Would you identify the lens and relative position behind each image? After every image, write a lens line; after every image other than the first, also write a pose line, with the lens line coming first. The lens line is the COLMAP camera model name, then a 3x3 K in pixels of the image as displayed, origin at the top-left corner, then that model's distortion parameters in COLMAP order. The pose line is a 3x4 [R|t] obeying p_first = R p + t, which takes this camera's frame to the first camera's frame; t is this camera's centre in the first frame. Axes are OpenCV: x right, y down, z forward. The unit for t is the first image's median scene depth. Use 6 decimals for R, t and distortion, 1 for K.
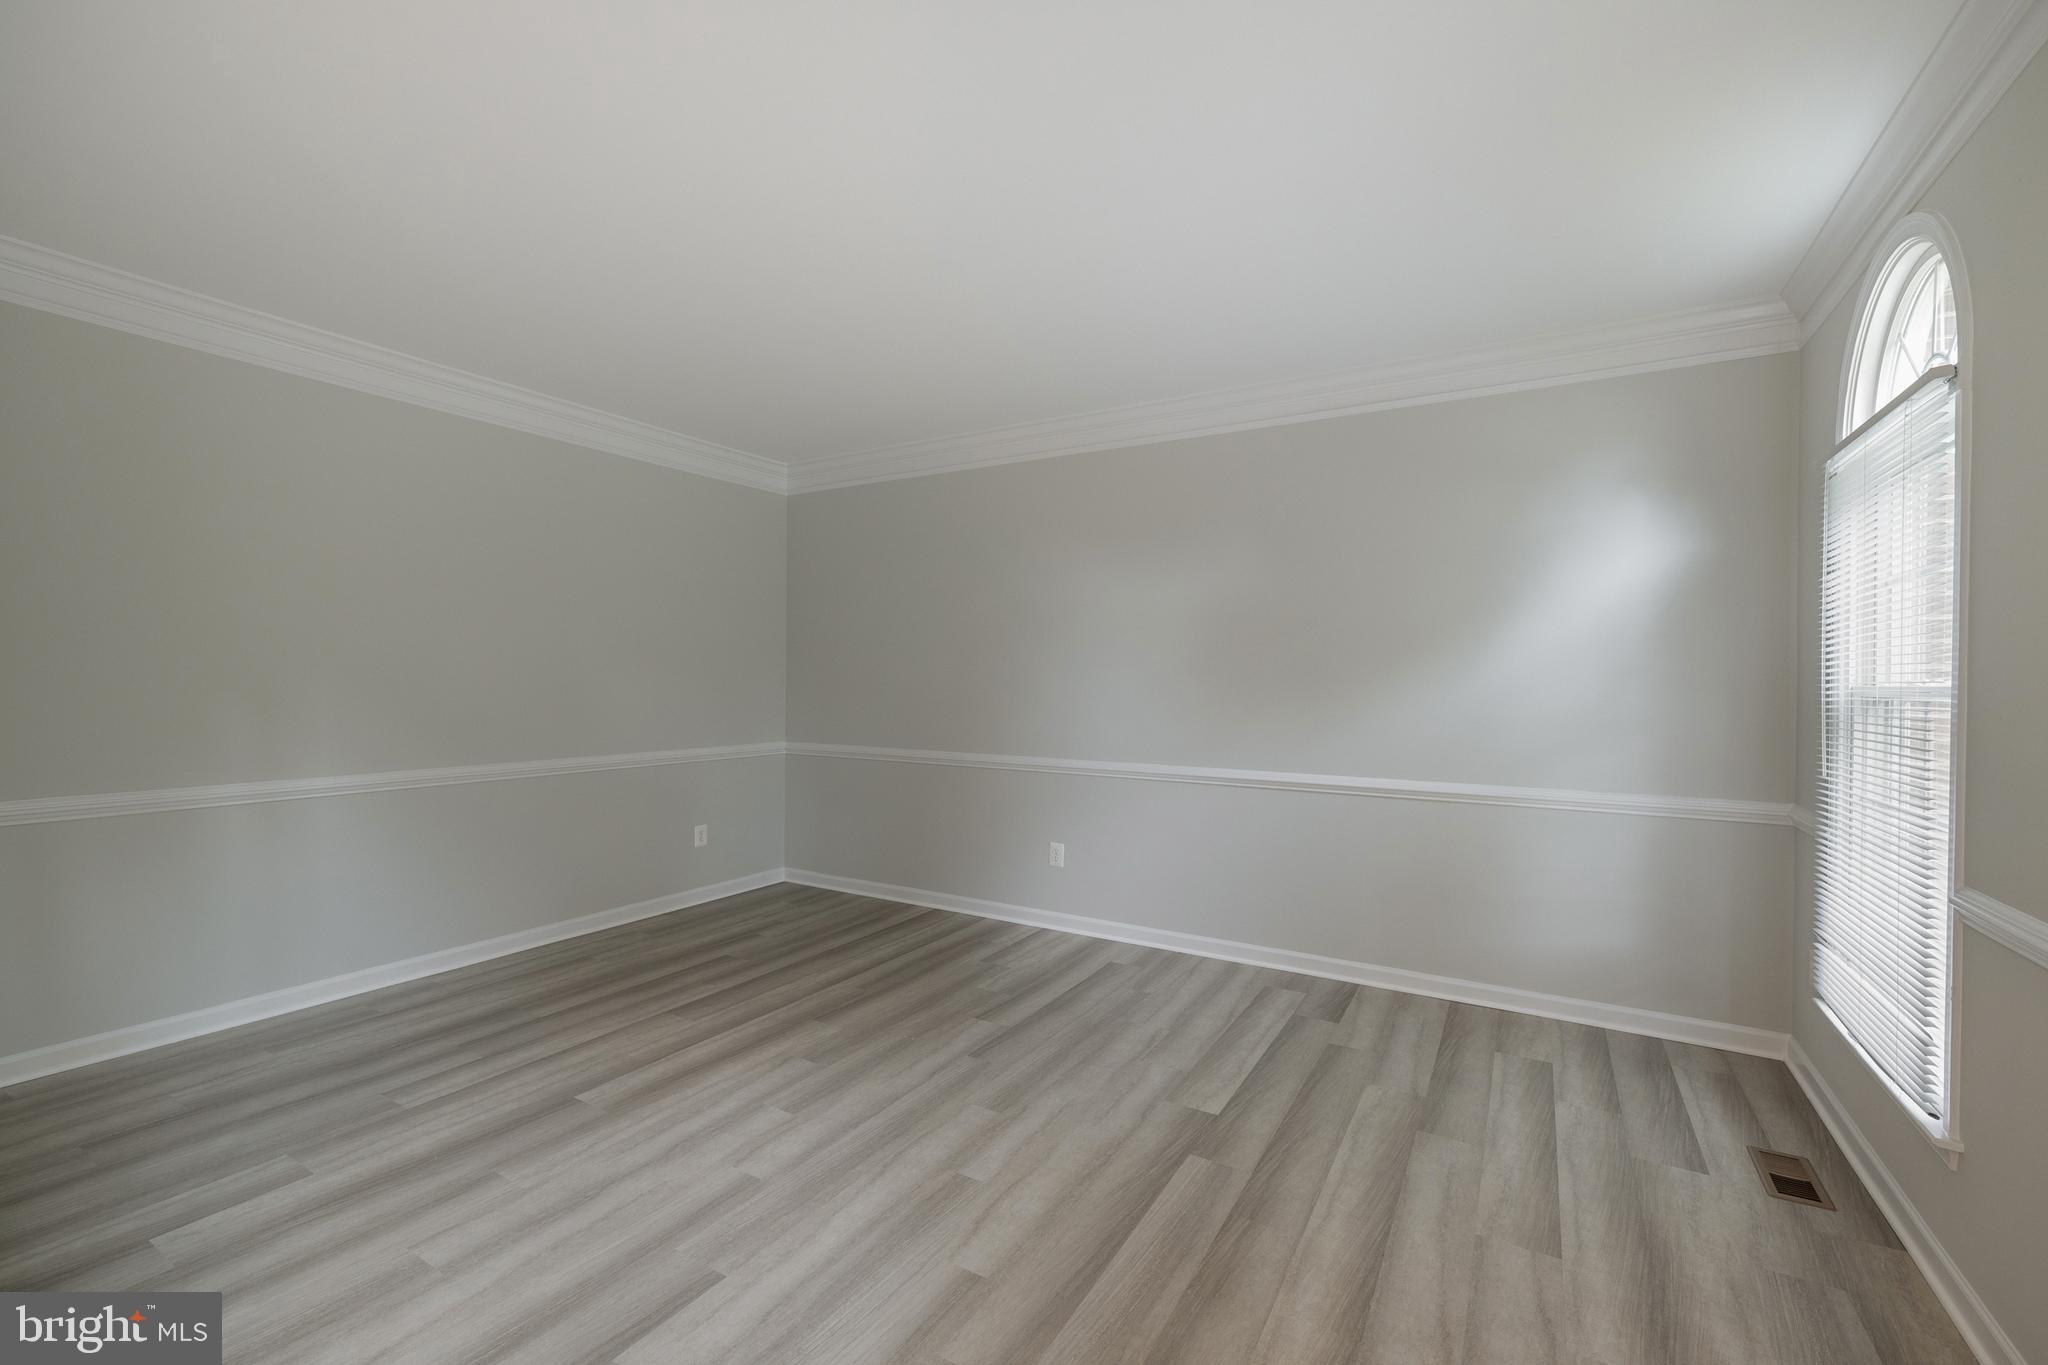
lens RADIAL K [[852.7, 0, 1019.8], [0, 852.7, 687.4], [0, 0, 1]] dist [0.000585, -0.000213]
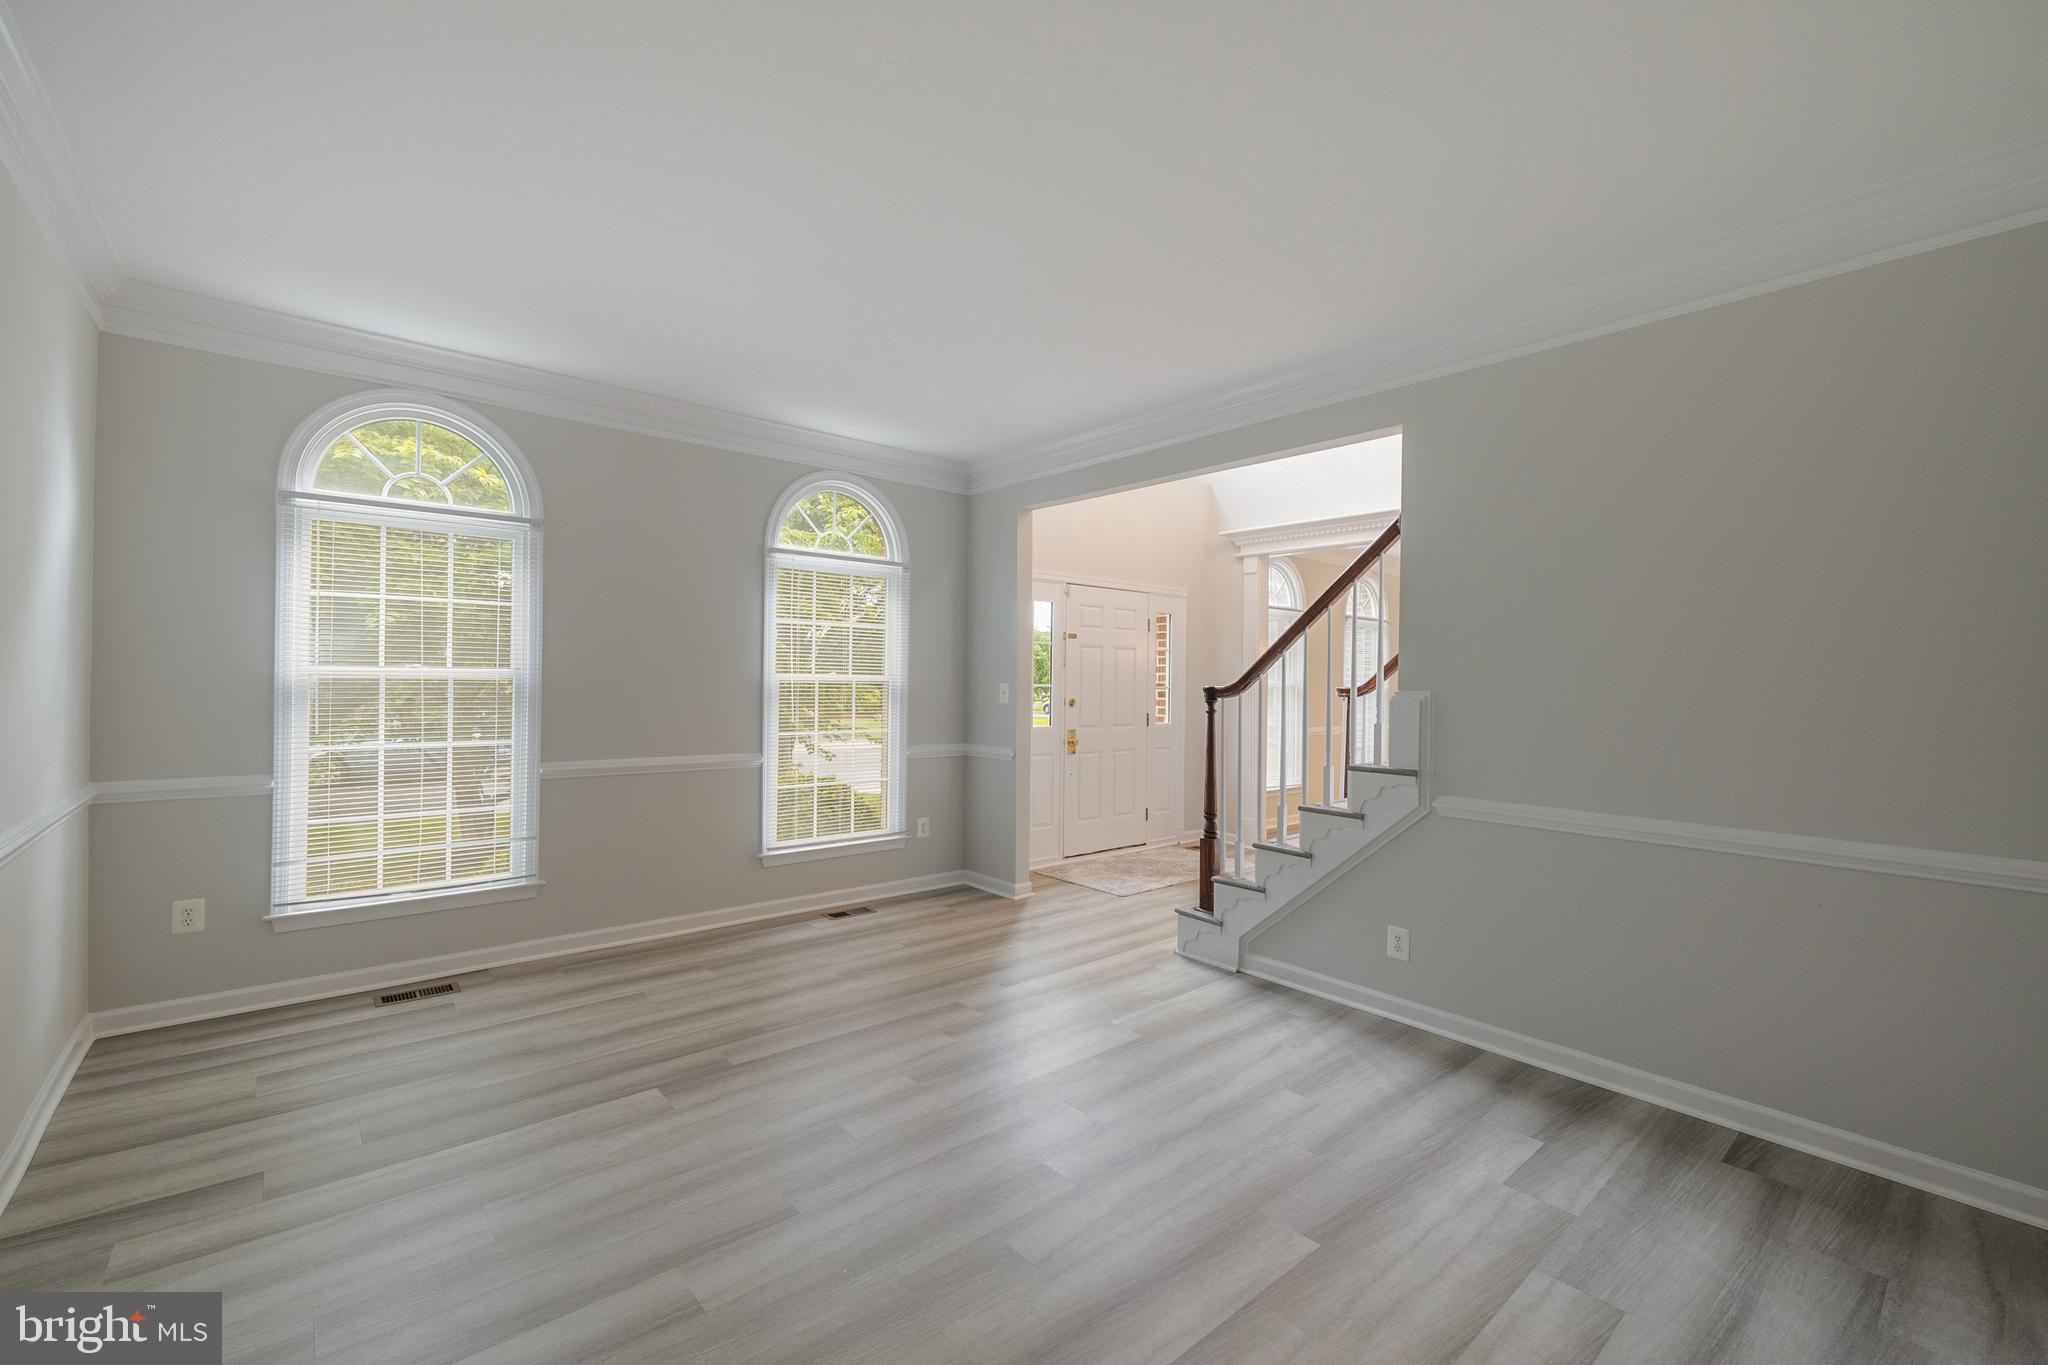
lens RADIAL K [[844.6, 0, 1024.7], [0, 844.6, 680.9], [0, 0, 1]] dist [0.000804, 0.000074]
pose [[-0.948187, -0.025655, 0.316674, -0.487678], [-0.022190, 0.999648, 0.014543, -0.022569], [-0.316935, 0.006762, -0.948423, 1.746026]]
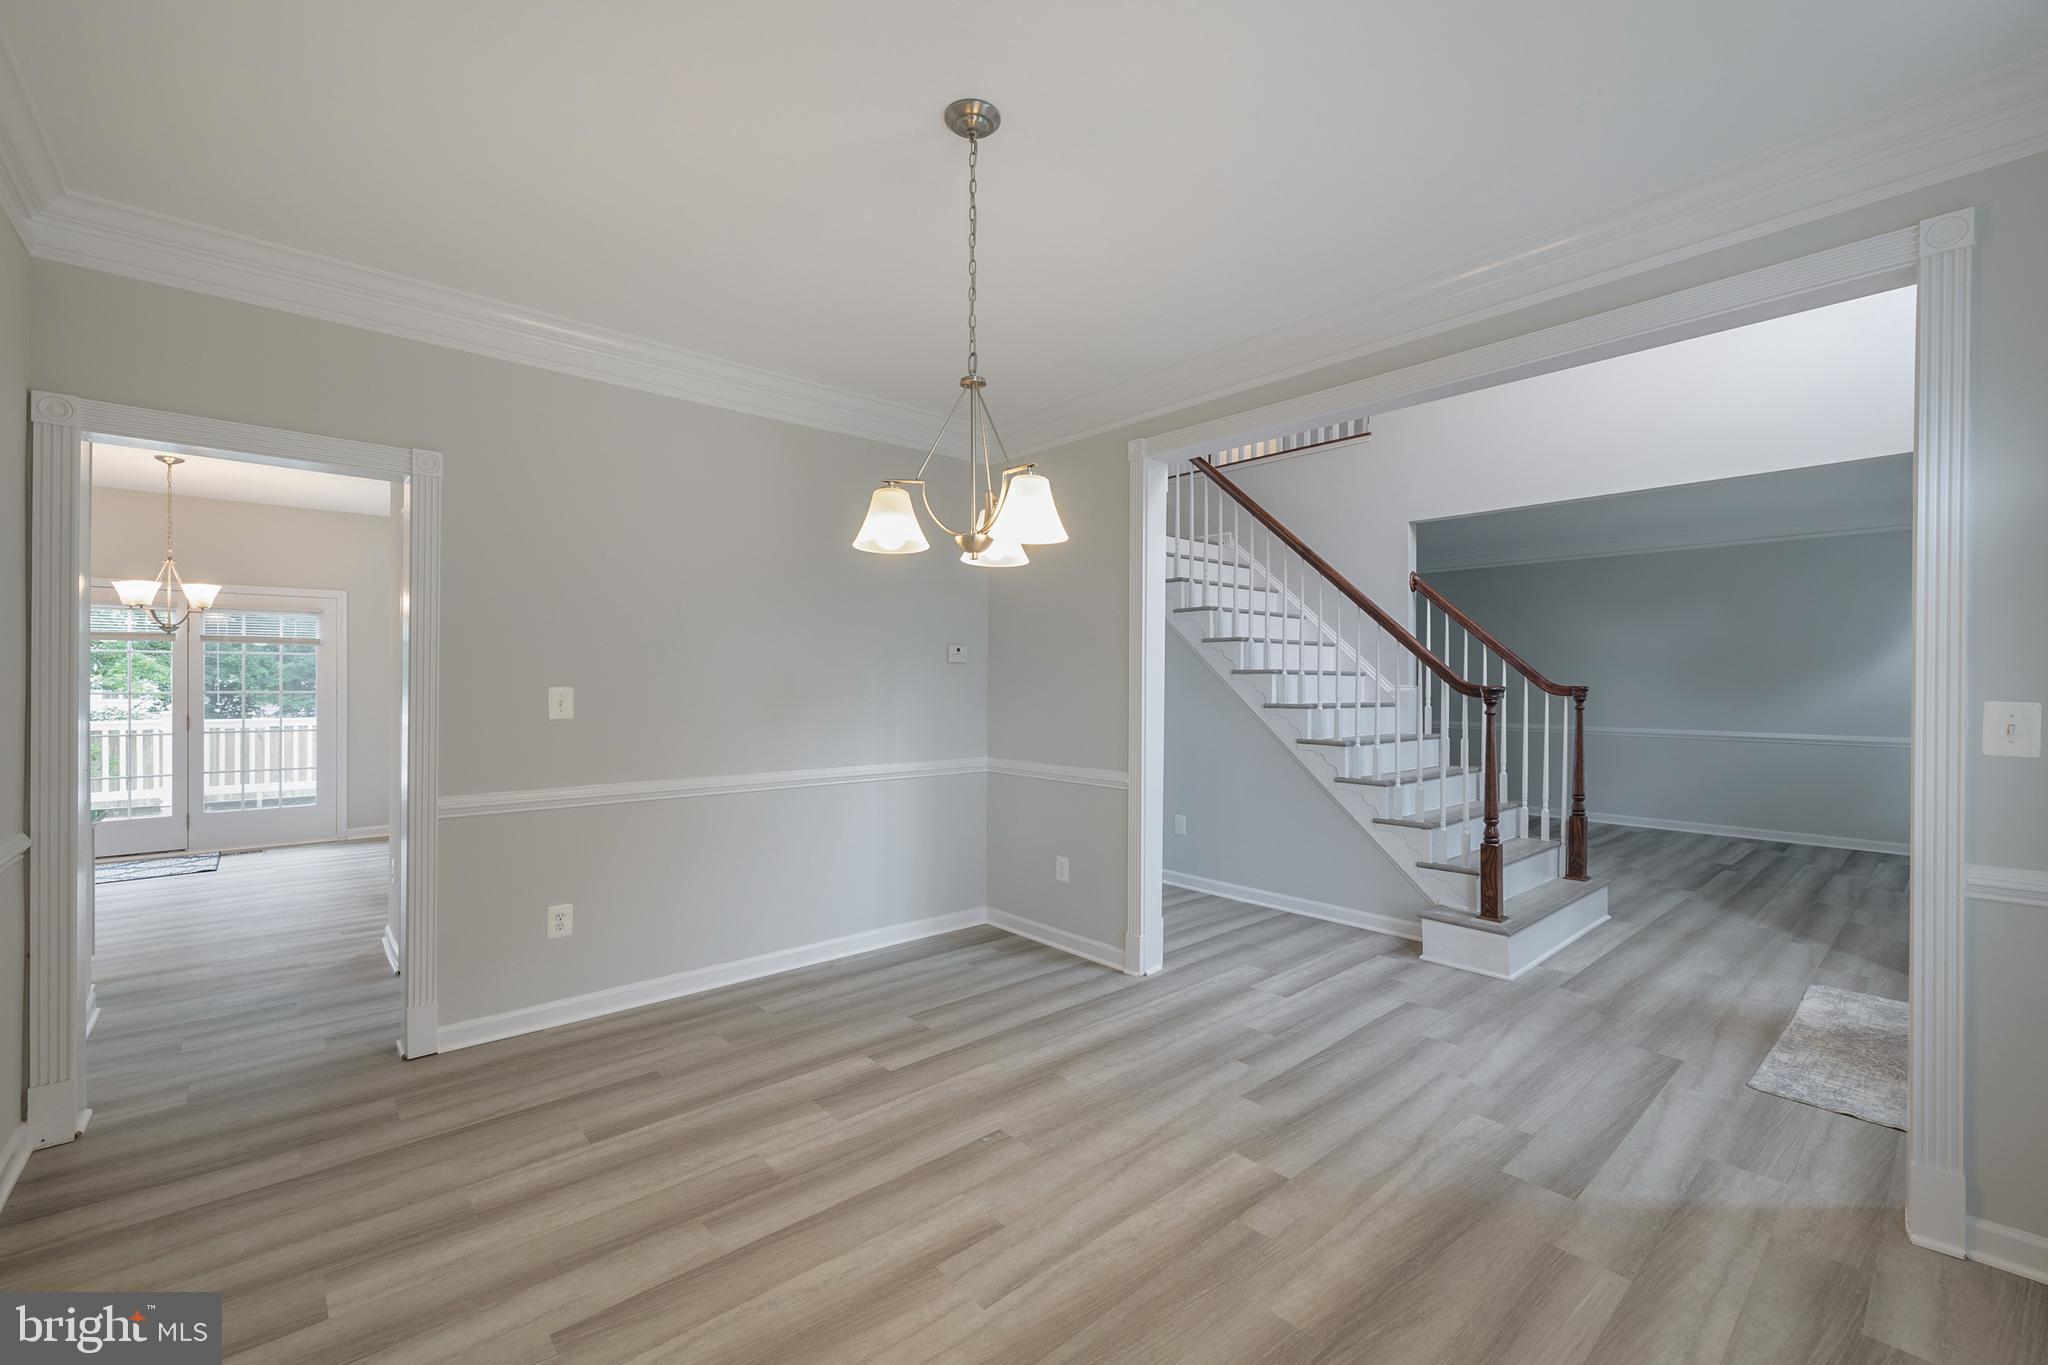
lens RADIAL K [[852.7, 0, 1021.7], [0, 852.7, 678.9], [0, 0, 1]] dist [0.000585, -0.000213]
pose [[0.954978, -0.005713, -0.296623, -0.904569], [0.001841, 0.999909, -0.013332, 0.009595], [0.296672, 0.012185, 0.954902, -1.777488]]
